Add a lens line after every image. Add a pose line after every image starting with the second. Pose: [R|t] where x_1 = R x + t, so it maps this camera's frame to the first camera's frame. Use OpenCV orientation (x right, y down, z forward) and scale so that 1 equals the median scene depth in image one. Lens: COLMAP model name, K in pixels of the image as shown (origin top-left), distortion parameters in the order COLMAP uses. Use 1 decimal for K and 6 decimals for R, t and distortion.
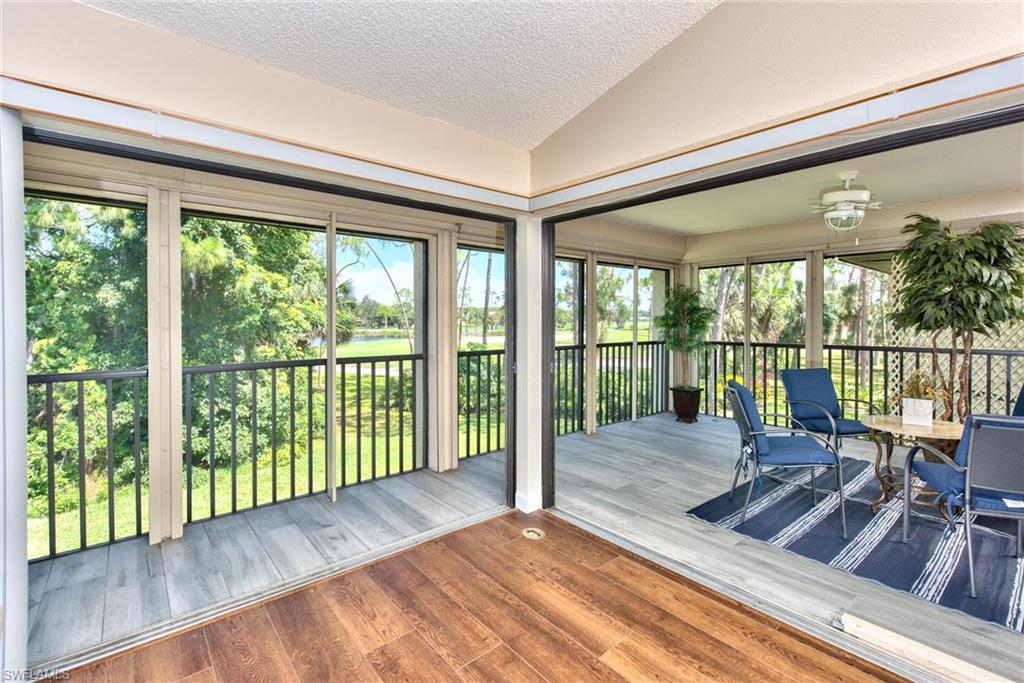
lens RADIAL K [[467.2, 0, 508.6], [0, 467.2, 326.5], [0, 0, 1]] dist [-0.000208, -0.000118]
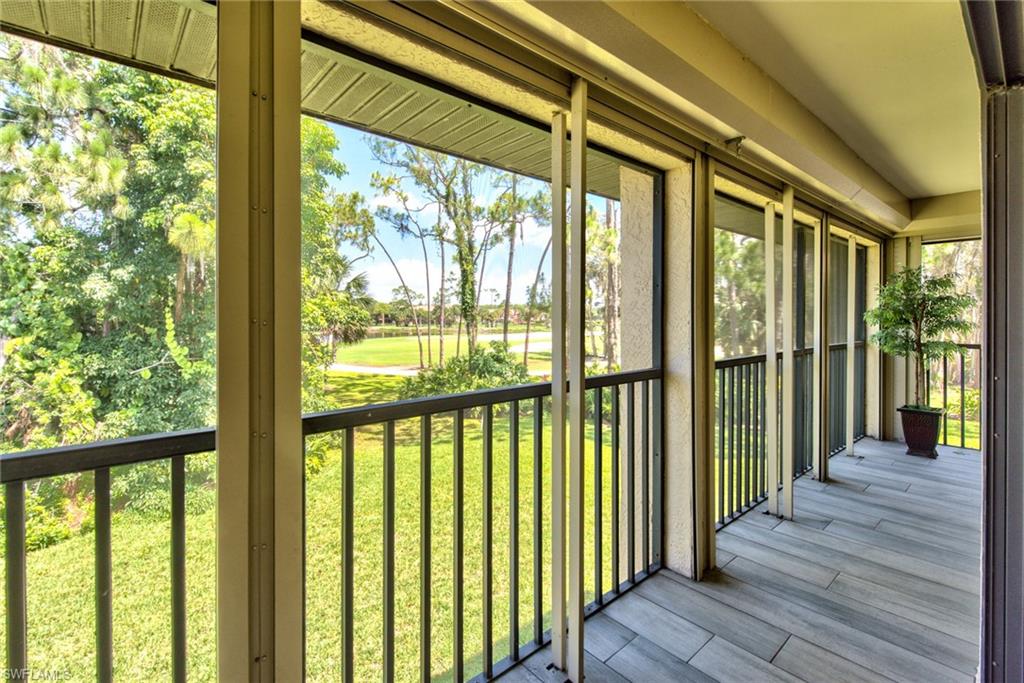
lens RADIAL K [[457.7, 0, 514.9], [0, 457.7, 320.8], [0, 0, 1]] dist [-0.000075, 0.000139]
pose [[0.999477, 0.001116, 0.032314, -0.121371], [-0.000886, 0.999974, -0.007138, 0.001153], [-0.032321, 0.007106, 0.999452, 0.141029]]
